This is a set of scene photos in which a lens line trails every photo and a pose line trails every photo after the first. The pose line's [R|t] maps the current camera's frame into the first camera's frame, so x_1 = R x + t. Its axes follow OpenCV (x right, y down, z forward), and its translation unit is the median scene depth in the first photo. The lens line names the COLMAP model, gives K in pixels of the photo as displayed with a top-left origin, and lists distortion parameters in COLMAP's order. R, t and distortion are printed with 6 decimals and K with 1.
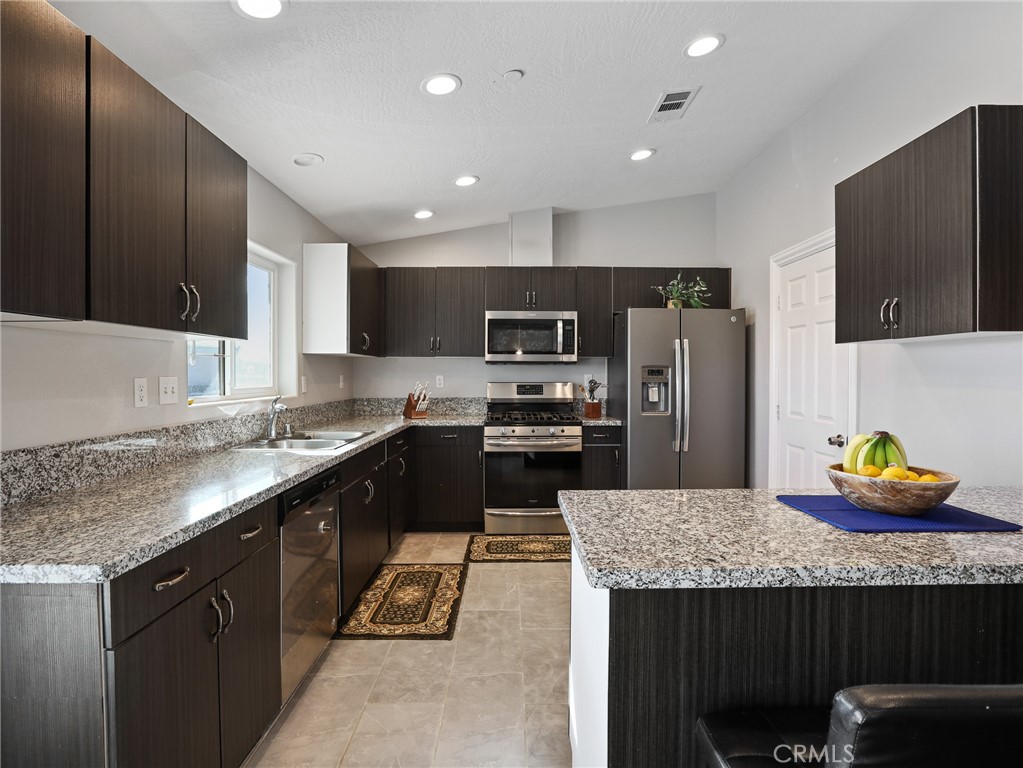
lens RADIAL K [[525.5, 0, 516.4], [0, 525.5, 380.8], [0, 0, 1]] dist [-0.040517, 0.012999]
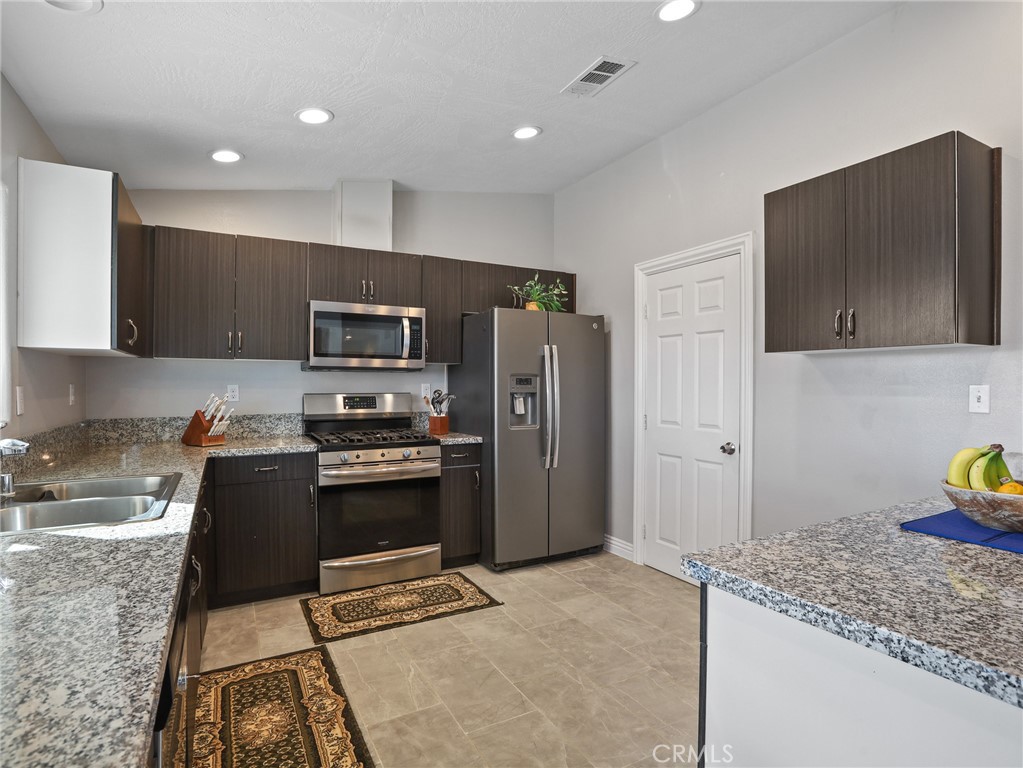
lens RADIAL K [[525.5, 0, 506.0], [0, 525.5, 387.2], [0, 0, 1]] dist [-0.040517, 0.012999]
pose [[0.880787, -0.002868, 0.473503, -0.189781], [0.005557, 0.999975, -0.004281, -0.001983], [-0.473479, 0.006402, 0.880782, 0.226725]]
